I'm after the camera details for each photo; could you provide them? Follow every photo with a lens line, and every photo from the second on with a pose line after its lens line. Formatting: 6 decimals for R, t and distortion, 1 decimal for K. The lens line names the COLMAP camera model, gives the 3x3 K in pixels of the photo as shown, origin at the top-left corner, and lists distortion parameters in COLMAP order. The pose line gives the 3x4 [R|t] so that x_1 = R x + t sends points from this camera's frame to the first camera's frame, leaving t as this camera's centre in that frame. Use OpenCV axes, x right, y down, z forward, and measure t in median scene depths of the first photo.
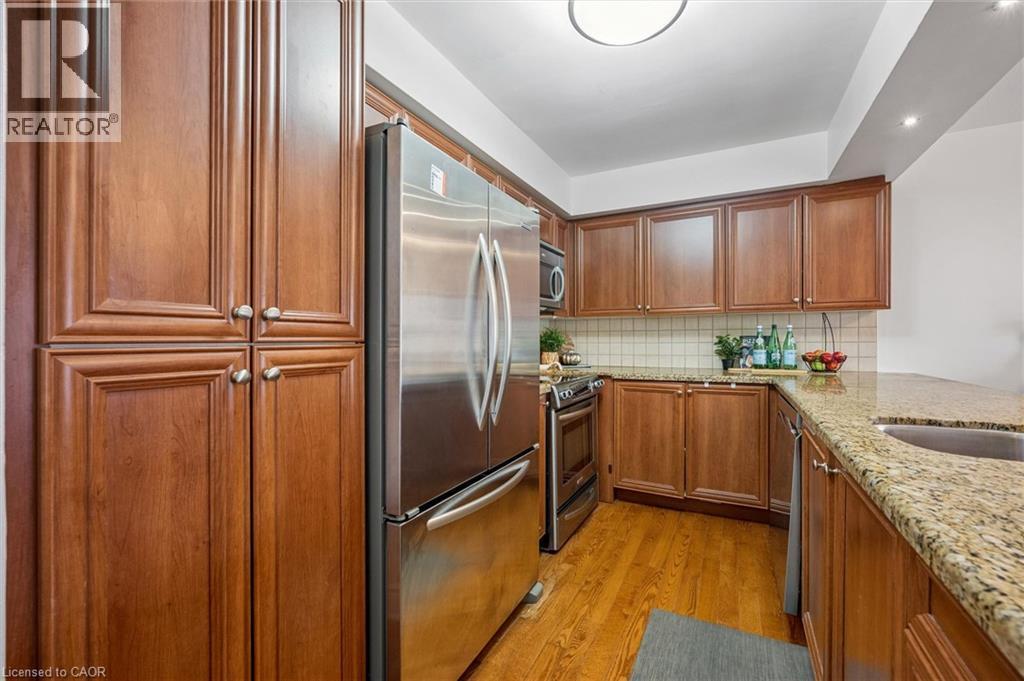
lens RADIAL K [[410.4, 0, 512.9], [0, 410.4, 337.4], [0, 0, 1]] dist [-0.017813, -0.000928]
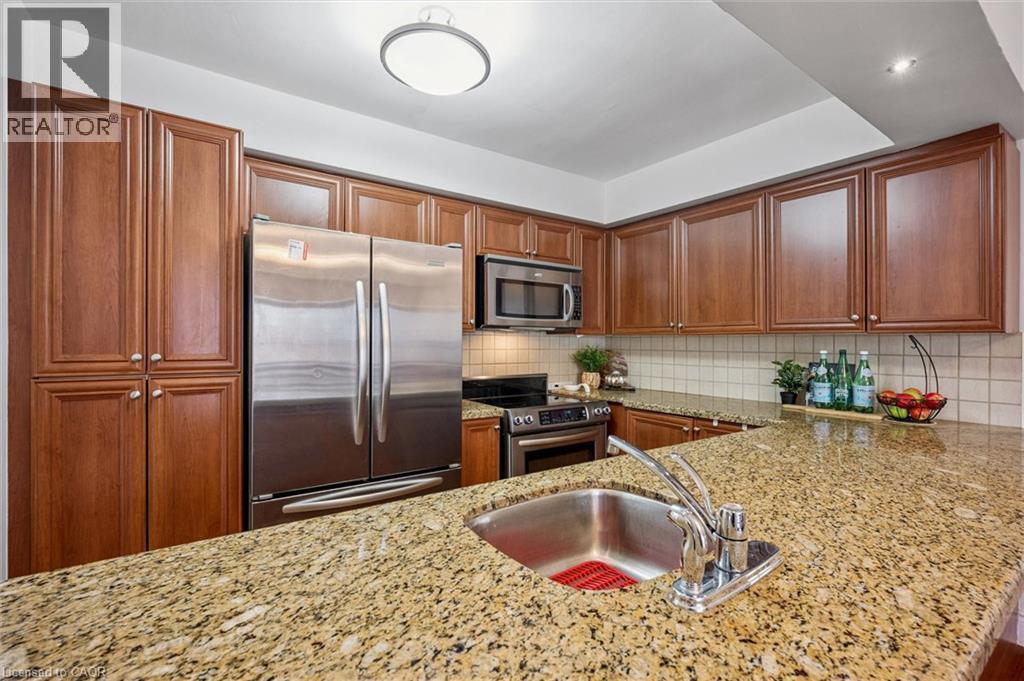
lens RADIAL K [[446.3, 0, 505.1], [0, 446.3, 342.1], [0, 0, 1]] dist [-0.015236, 0.001304]
pose [[0.884031, 0.009104, -0.467339, 0.514842], [-0.007204, 0.999957, 0.005854, -0.048486], [0.467372, -0.001808, 0.884059, 0.020116]]
